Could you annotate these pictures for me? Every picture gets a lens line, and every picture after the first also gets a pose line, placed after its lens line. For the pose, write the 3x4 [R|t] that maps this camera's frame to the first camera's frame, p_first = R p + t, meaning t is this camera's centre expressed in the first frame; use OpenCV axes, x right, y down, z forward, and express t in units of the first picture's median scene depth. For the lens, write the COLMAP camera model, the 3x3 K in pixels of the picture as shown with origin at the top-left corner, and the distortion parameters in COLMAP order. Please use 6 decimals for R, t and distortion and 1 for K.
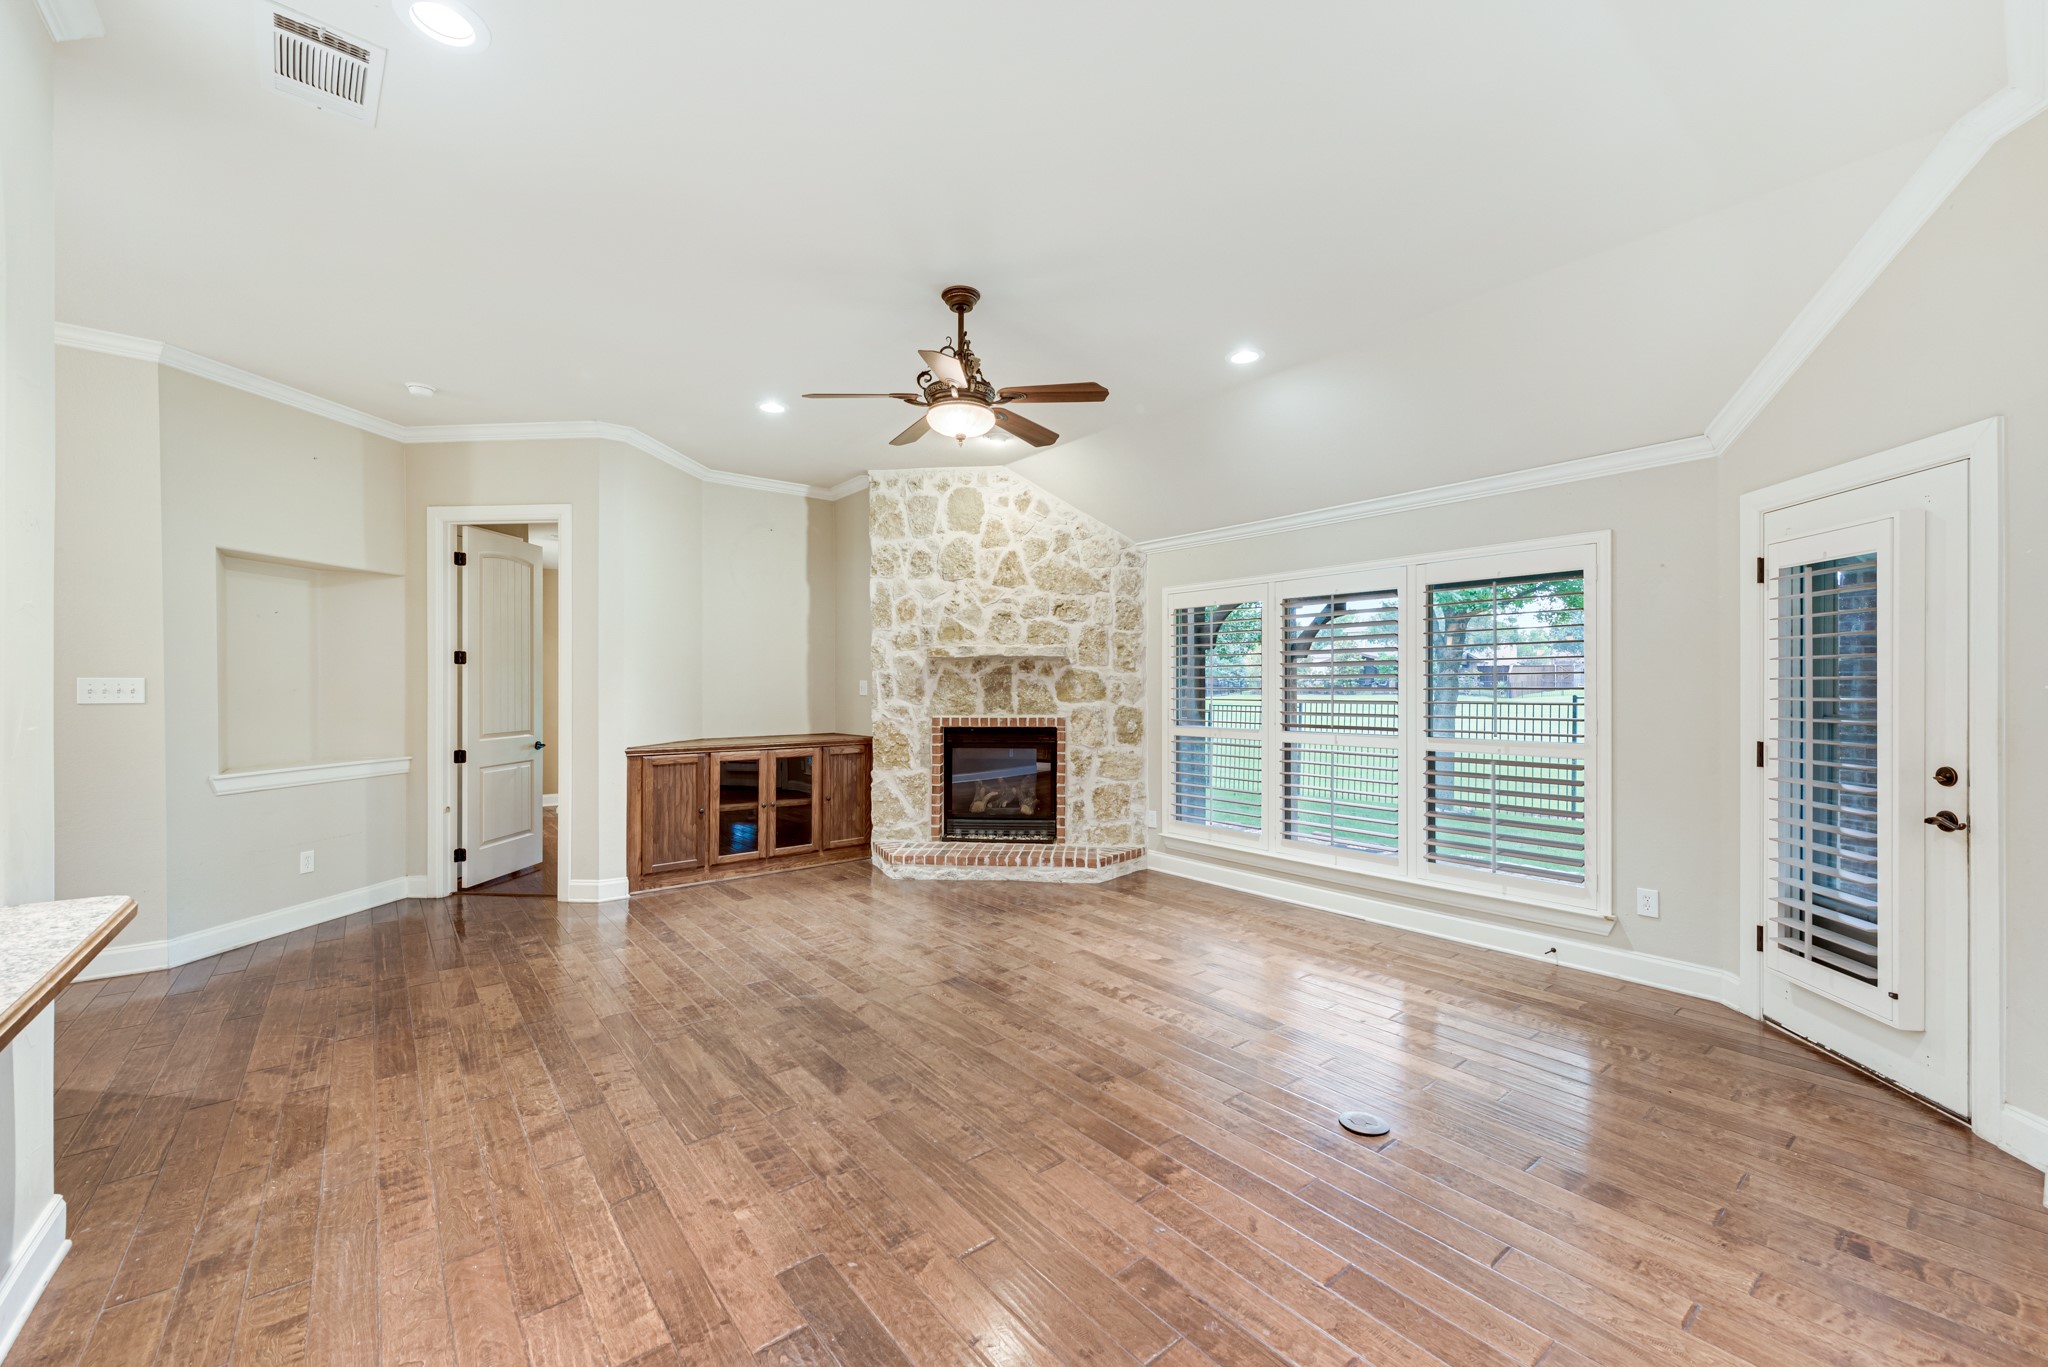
lens RADIAL K [[806.0, 0, 986.1], [0, 806.0, 688.8], [0, 0, 1]] dist [0.010460, -0.000462]
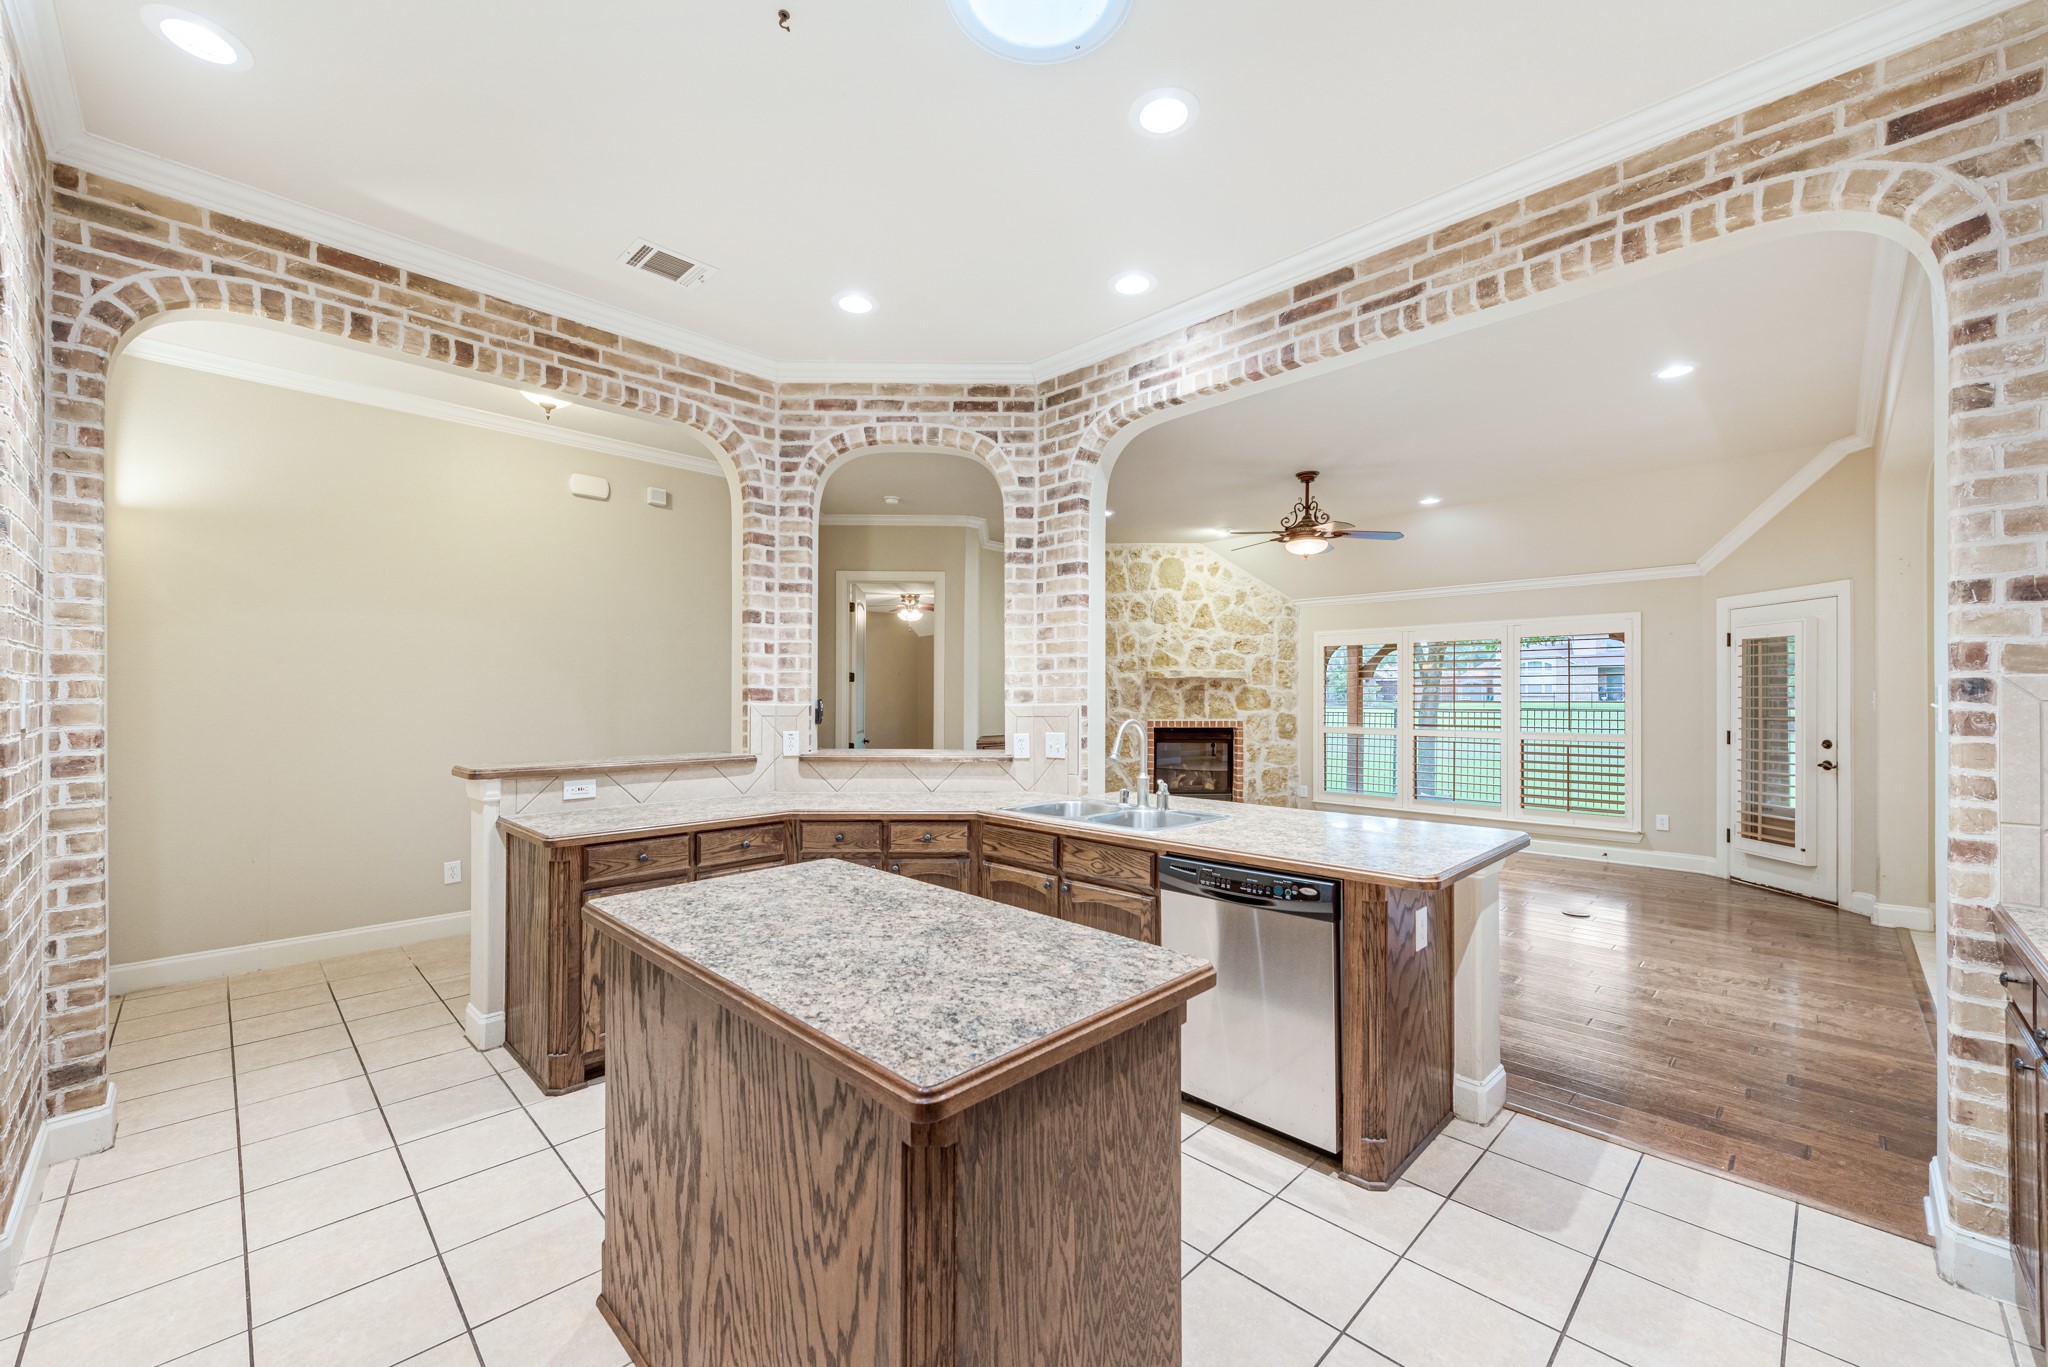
lens RADIAL K [[806.0, 0, 969.5], [0, 806.0, 694.3], [0, 0, 1]] dist [0.010460, -0.000462]
pose [[0.995050, 0.003405, 0.099320, -0.523537], [-0.002874, 0.999981, -0.005488, -0.002161], [-0.099337, 0.005176, 0.995040, -0.371131]]
